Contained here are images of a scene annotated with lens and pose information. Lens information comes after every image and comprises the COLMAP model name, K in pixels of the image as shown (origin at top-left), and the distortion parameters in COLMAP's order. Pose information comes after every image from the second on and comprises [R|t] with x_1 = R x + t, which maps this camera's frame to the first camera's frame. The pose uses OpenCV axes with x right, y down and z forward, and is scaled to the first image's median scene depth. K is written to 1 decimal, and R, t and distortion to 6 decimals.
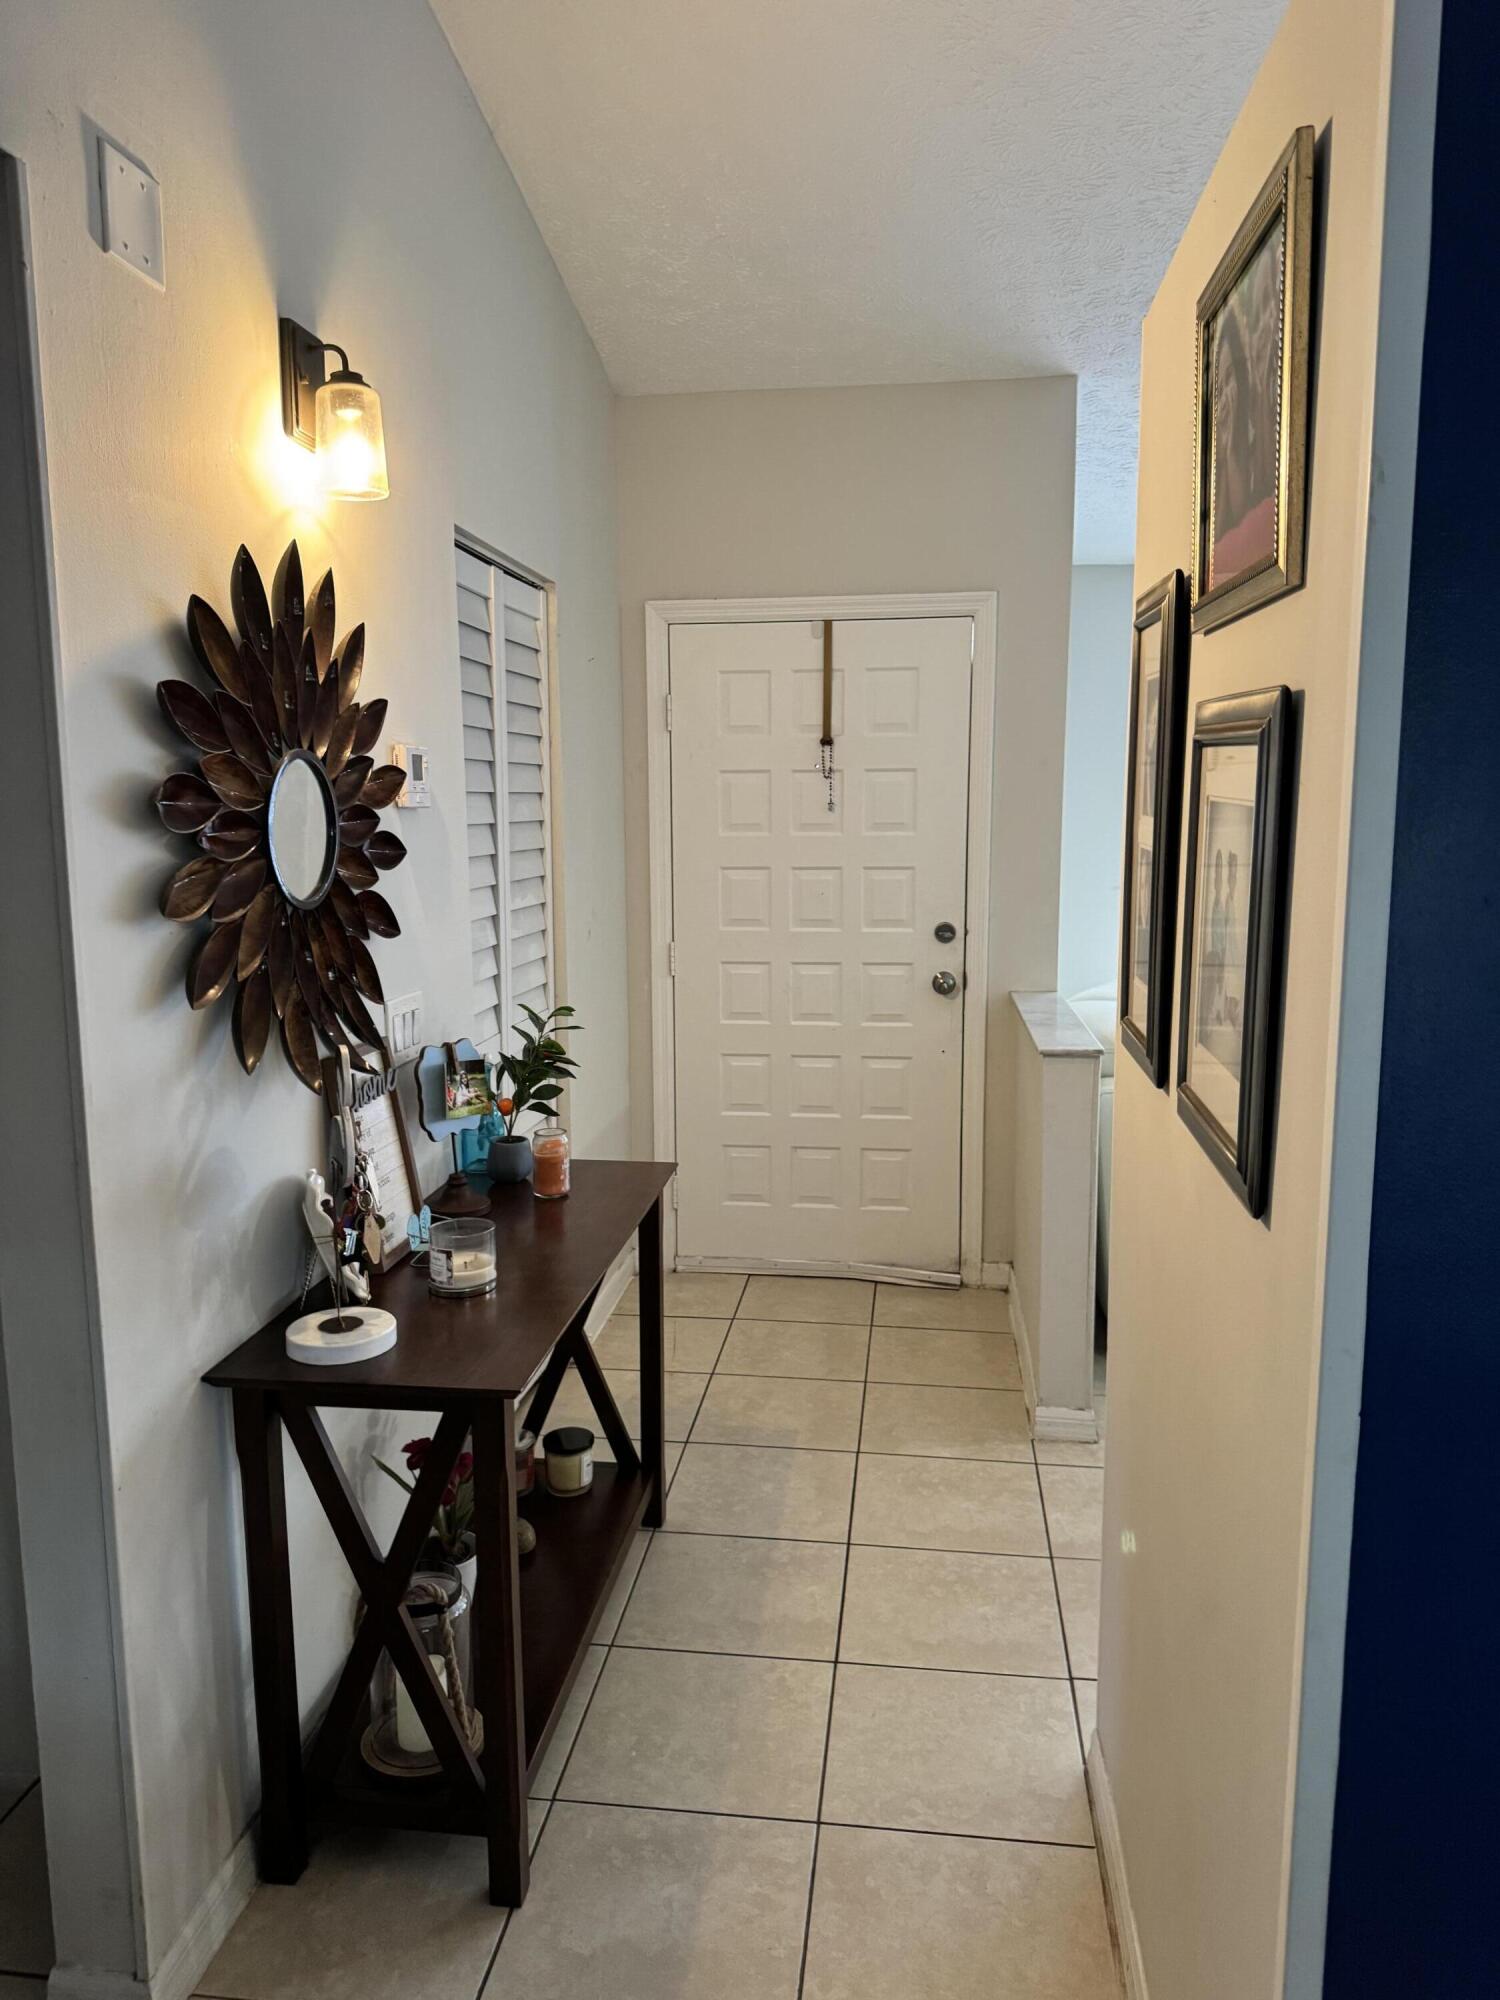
lens RADIAL K [[1419.1, 0, 750.0], [0, 1419.1, 1000.0], [0, 0, 1]] dist [0.019012, -0.012201]
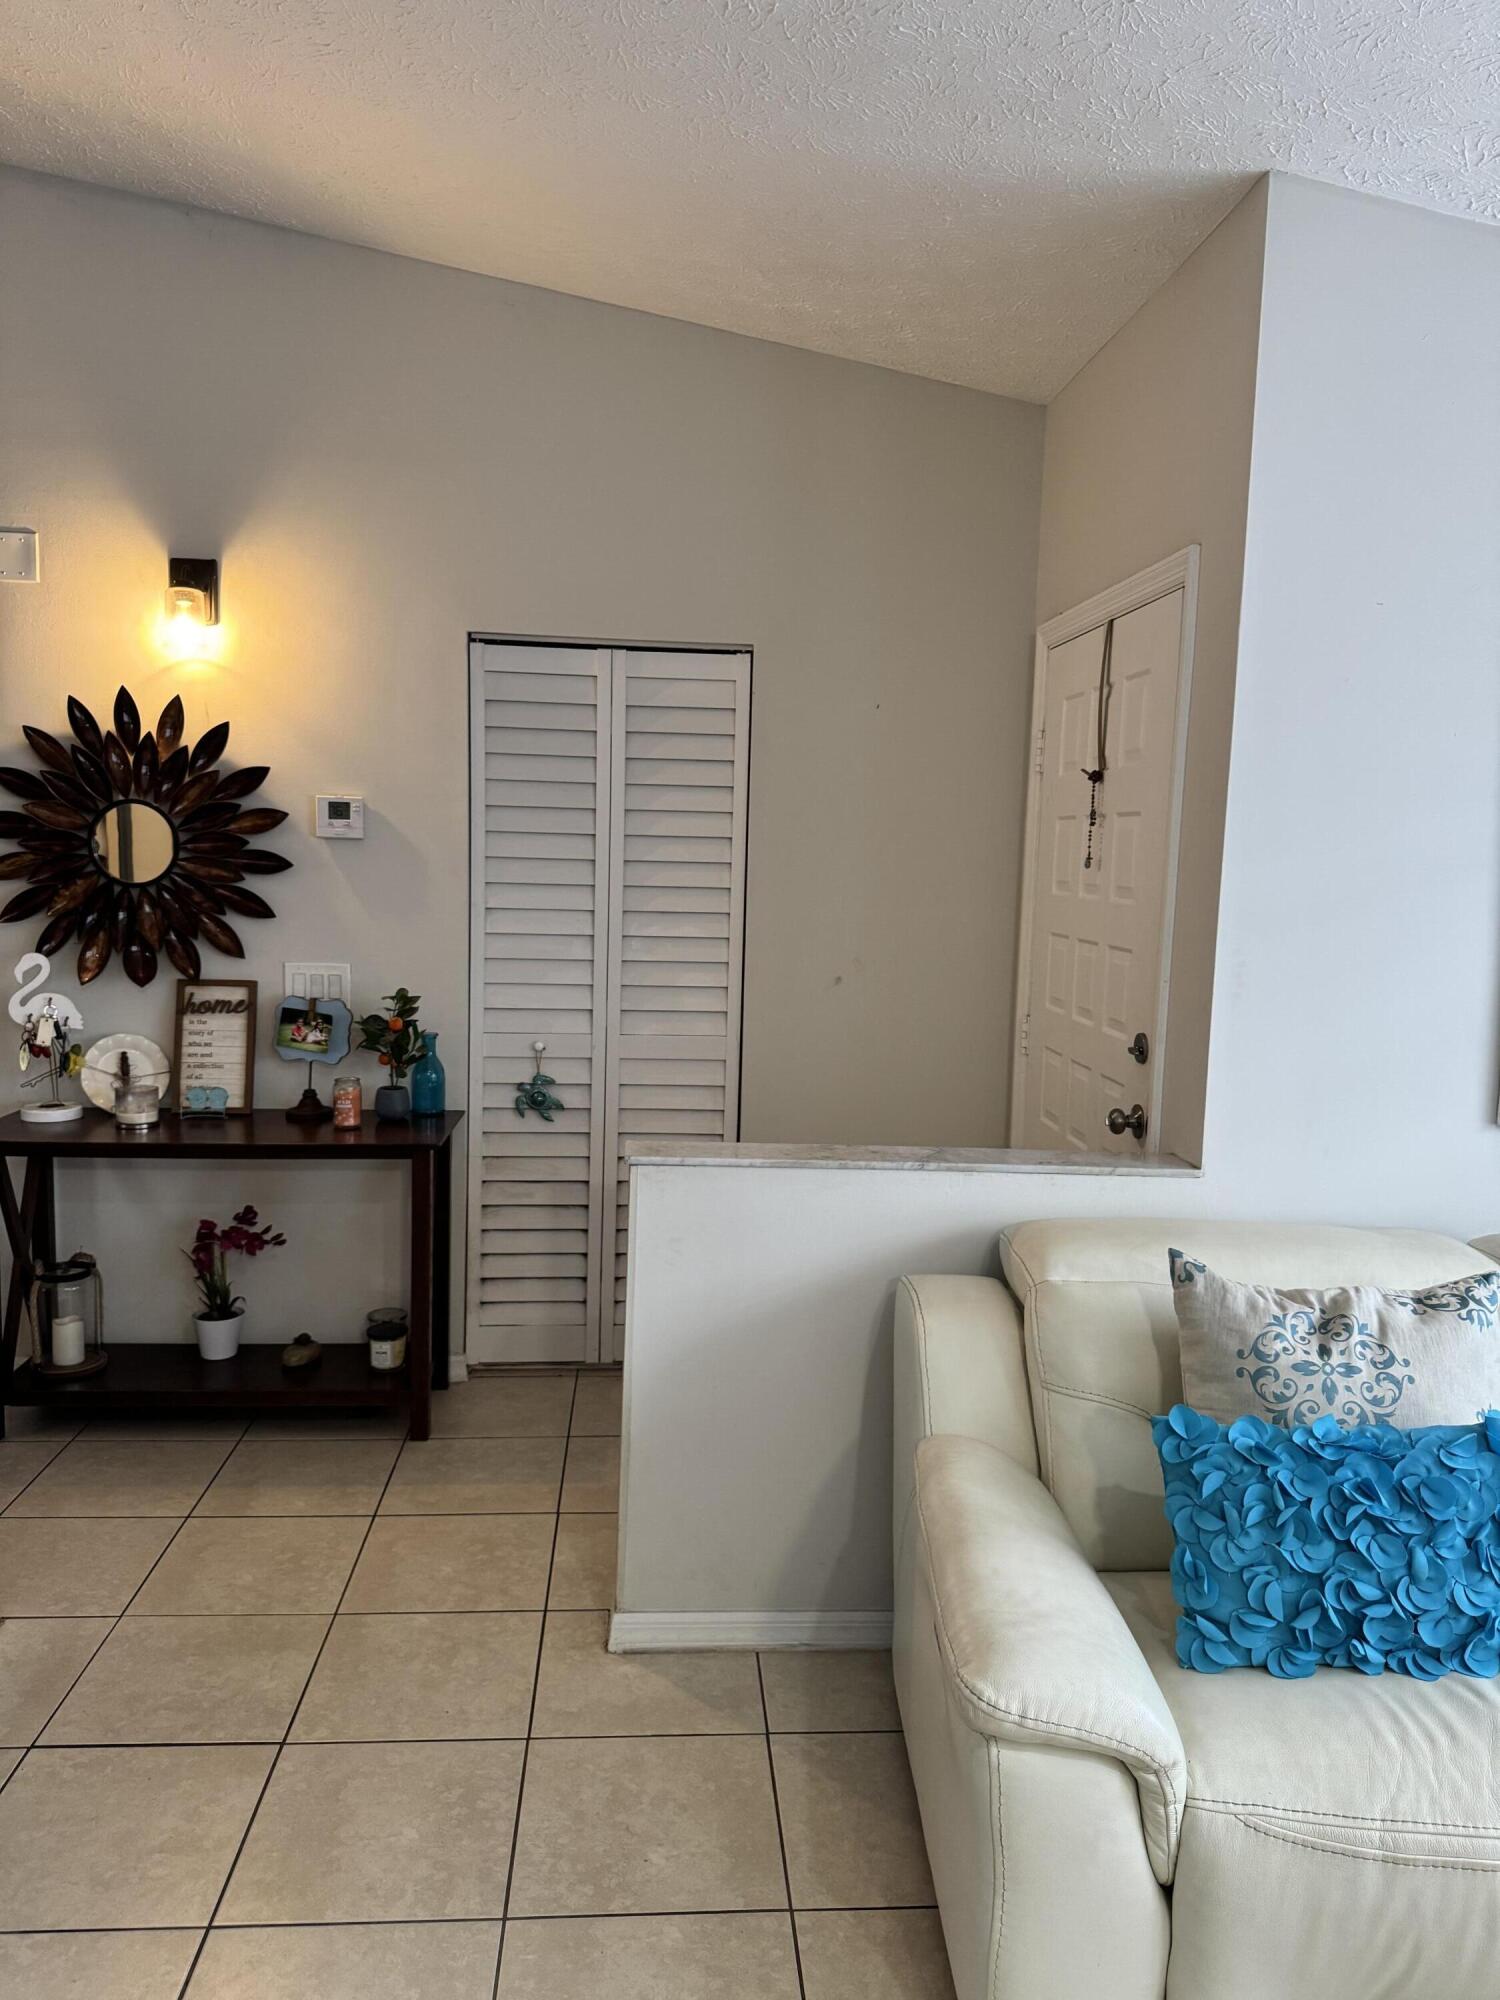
lens RADIAL K [[1425.6, 0, 750.0], [0, 1425.6, 1000.0], [0, 0, 1]] dist [0.013214, 0.001246]
pose [[0.193005, 0.113885, -0.974566, 1.352966], [-0.163437, 0.983097, 0.082514, -0.168727], [0.967490, 0.143355, 0.208356, 1.173372]]
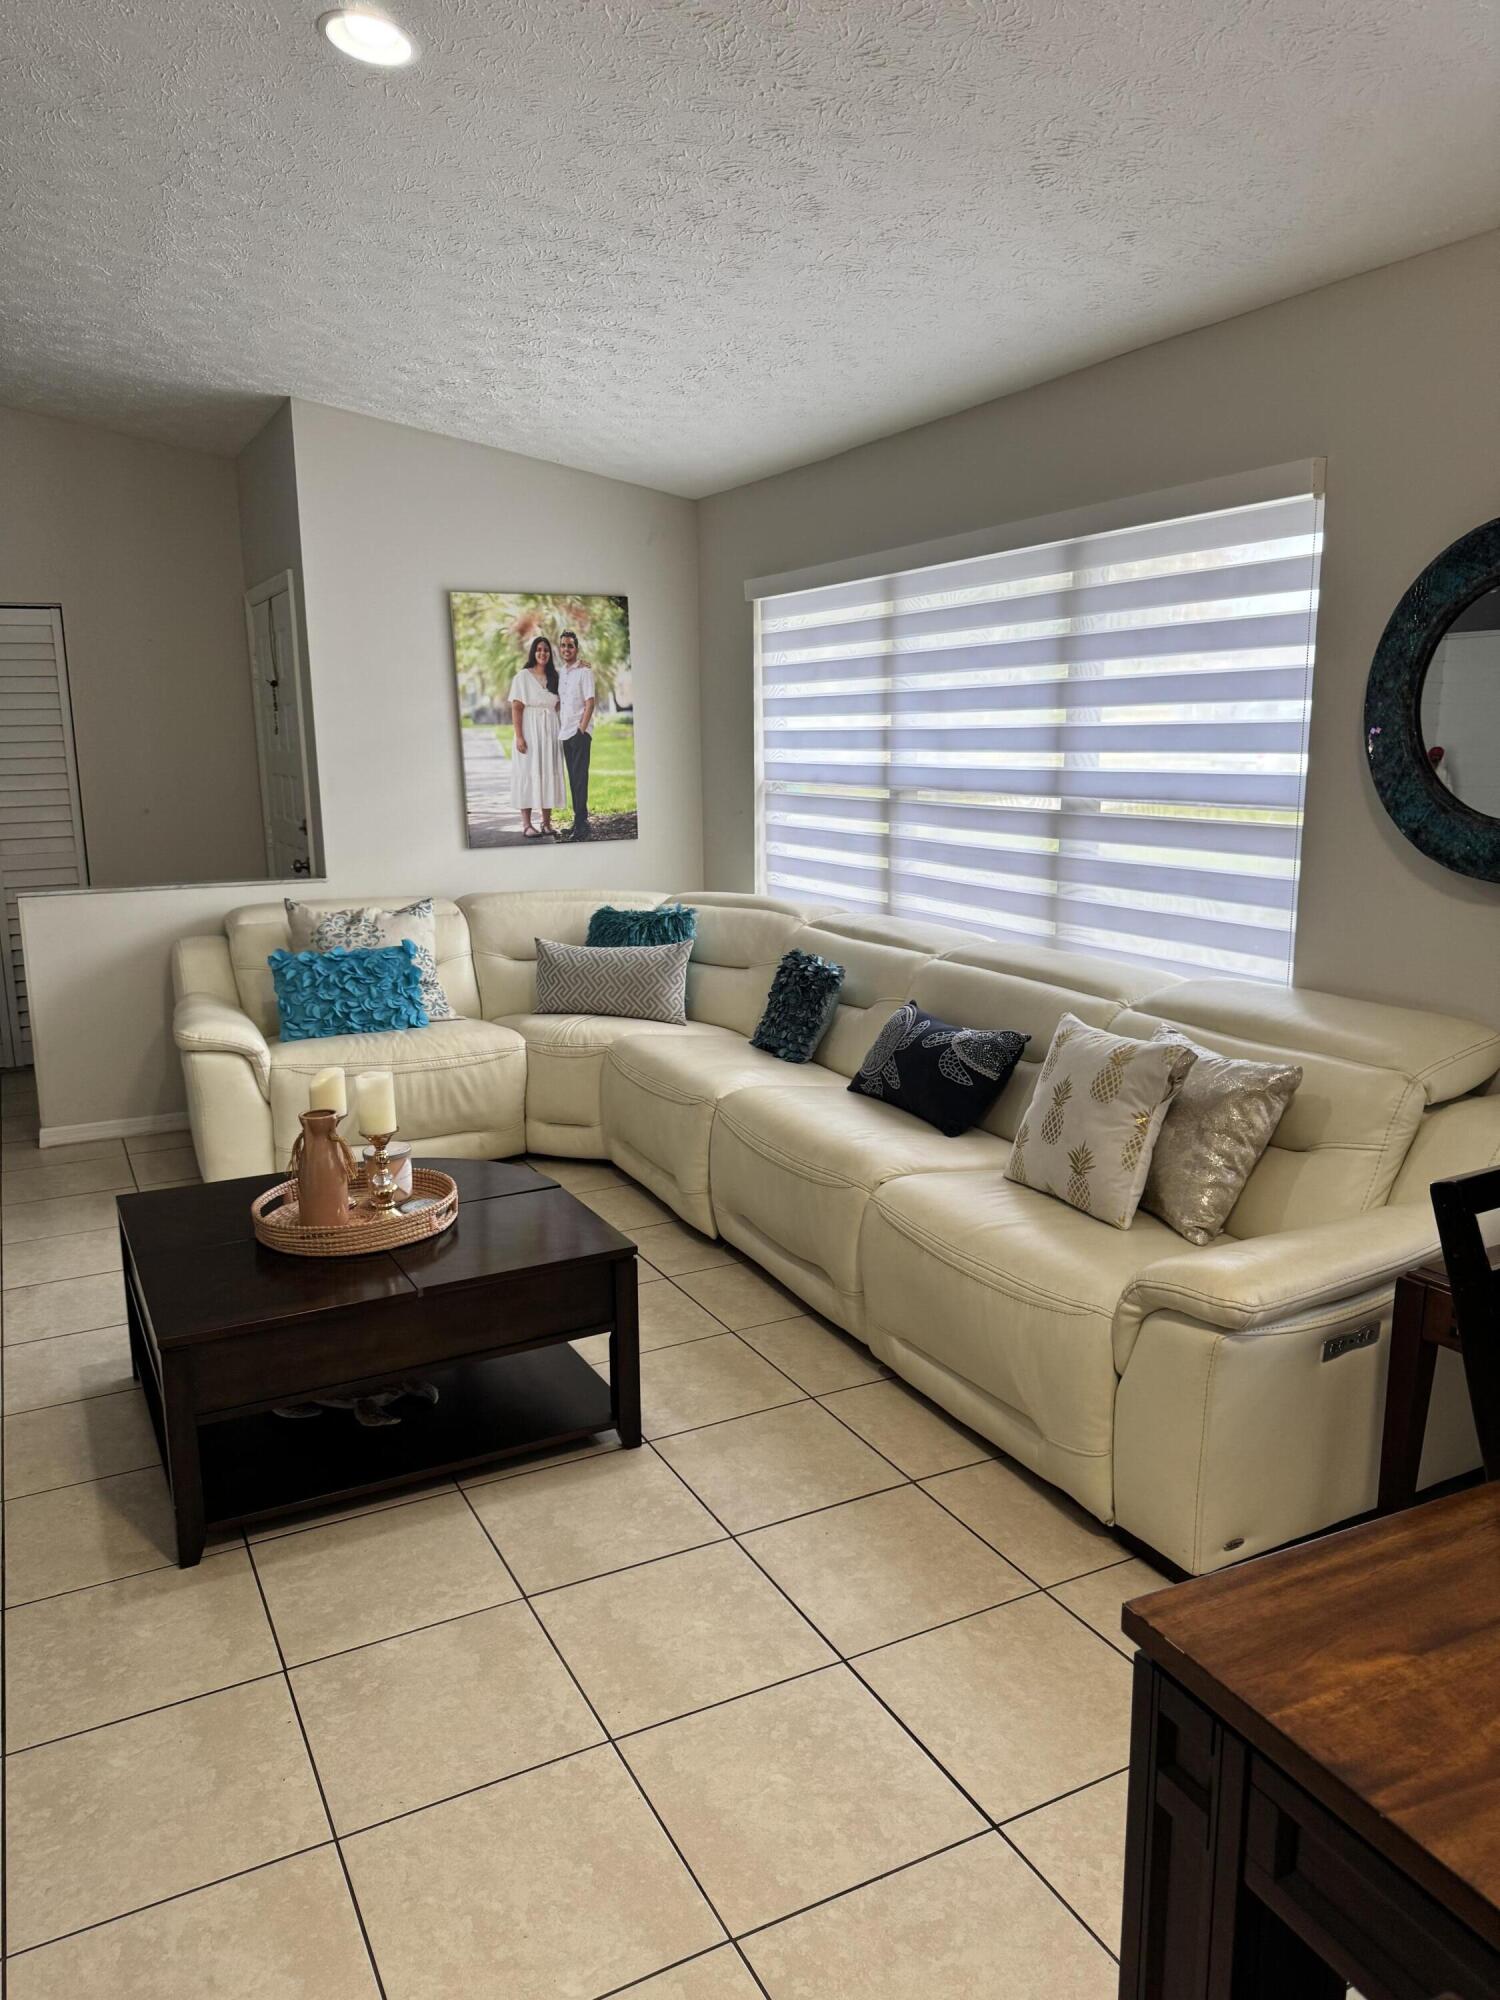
lens RADIAL K [[1395.9, 0, 763.9], [0, 1395.9, 1013.7], [0, 0, 1]] dist [0.056792, -0.096034]
pose [[0.572838, 0.154060, -0.805060, 2.677848], [-0.098690, 0.987996, 0.118845, -0.126829], [0.813706, 0.011372, 0.581166, 1.014636]]
